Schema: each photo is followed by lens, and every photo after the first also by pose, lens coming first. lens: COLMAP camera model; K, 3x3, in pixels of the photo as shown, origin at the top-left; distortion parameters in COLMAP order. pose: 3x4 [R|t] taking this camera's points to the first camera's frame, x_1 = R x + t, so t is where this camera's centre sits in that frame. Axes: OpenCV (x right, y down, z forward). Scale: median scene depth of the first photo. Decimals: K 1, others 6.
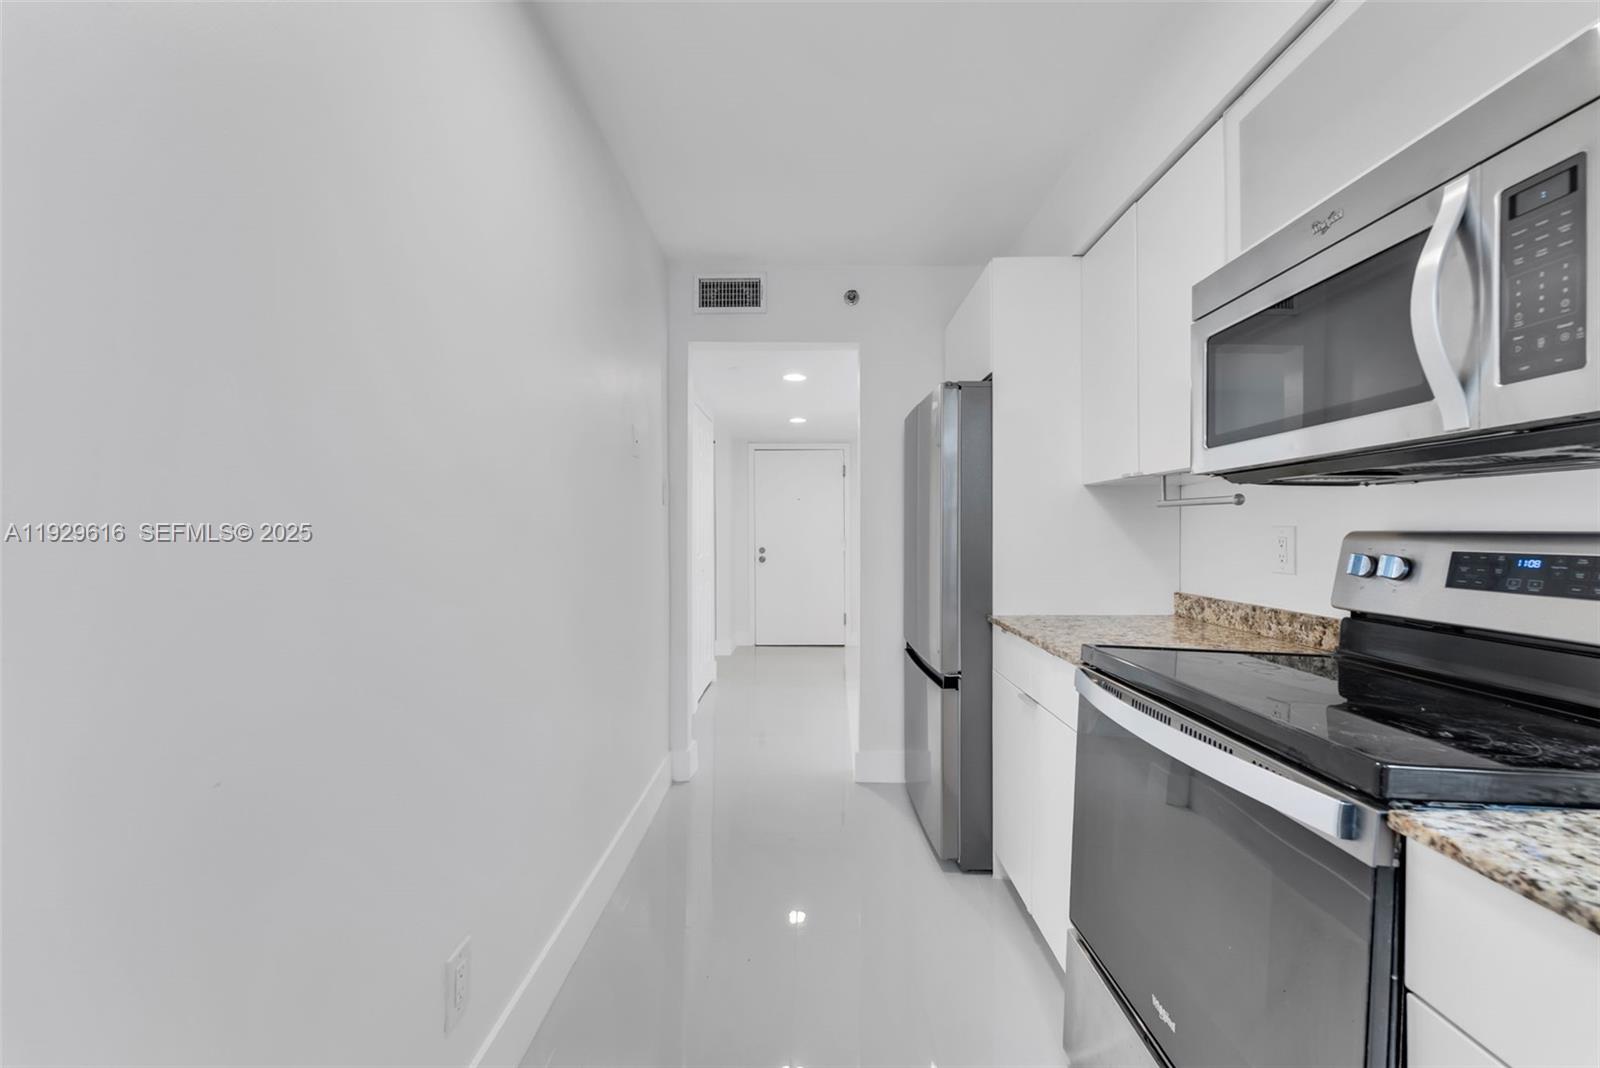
lens RADIAL K [[653.2, 0, 803.7], [0, 653.2, 529.4], [0, 0, 1]] dist [0.004228, -0.001015]
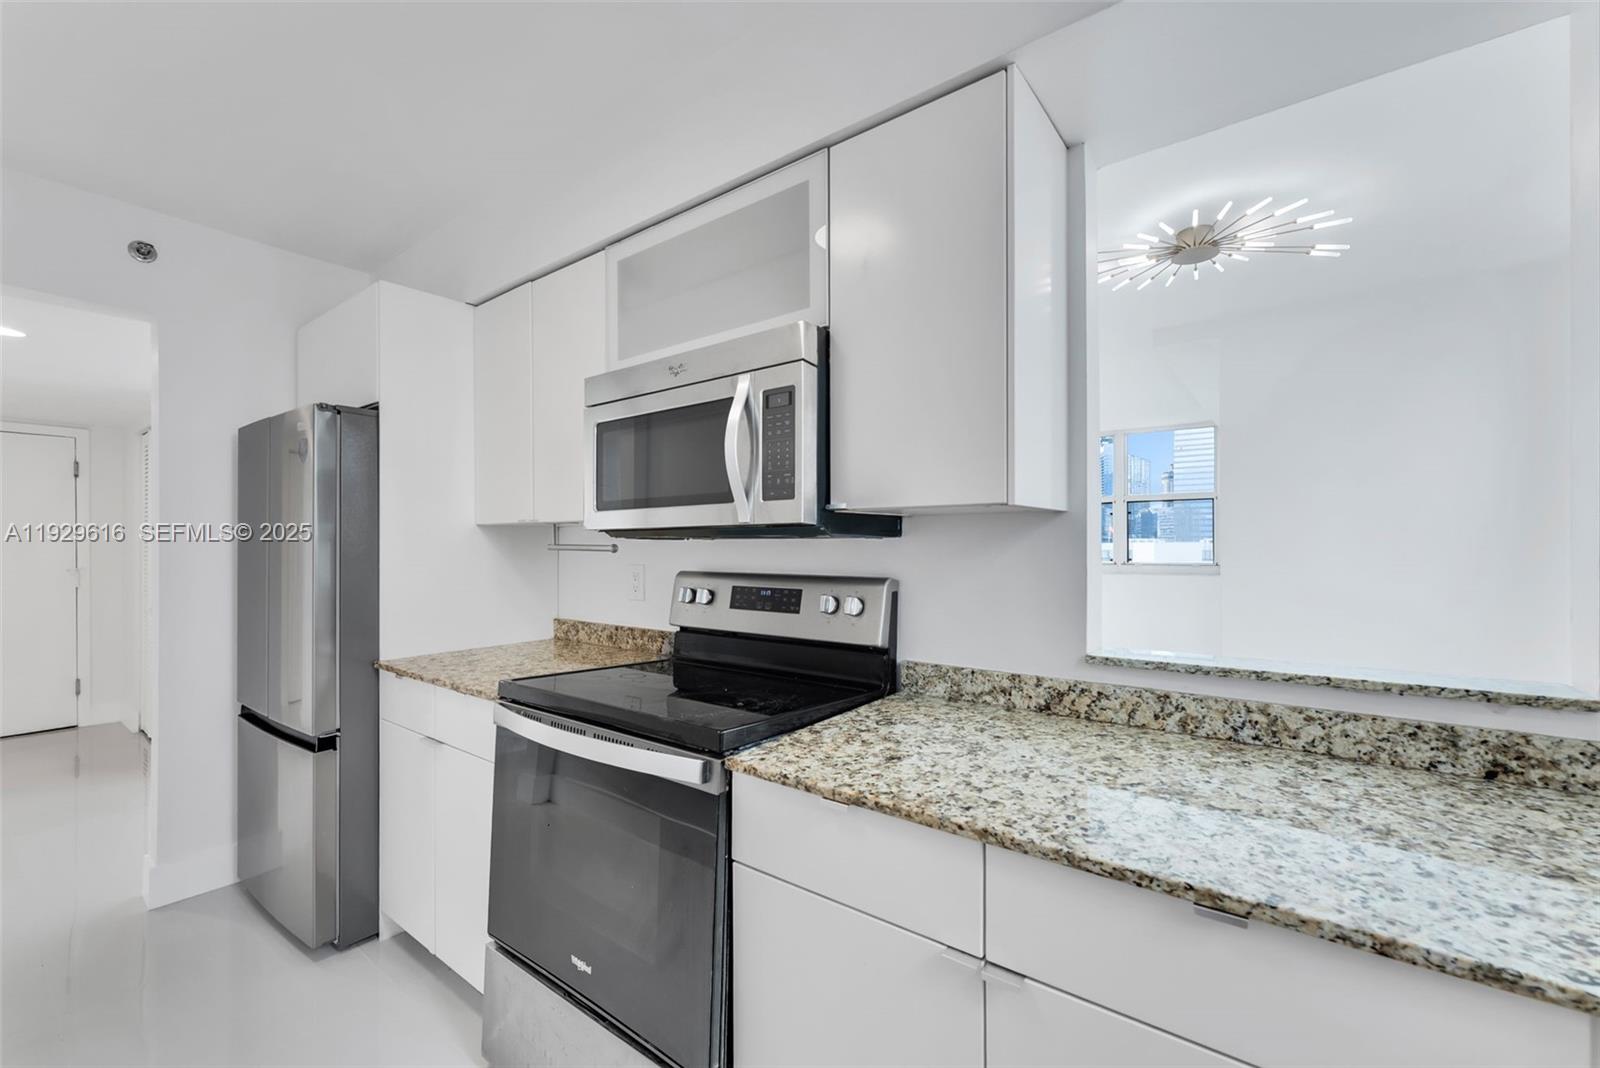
lens RADIAL K [[653.2, 0, 801.7], [0, 653.2, 542.1], [0, 0, 1]] dist [0.004228, -0.001015]
pose [[0.599812, 0.003378, 0.800134, -0.155559], [-0.000739, 0.999993, -0.003668, -0.056186], [-0.800140, 0.001609, 0.599811, -0.077150]]
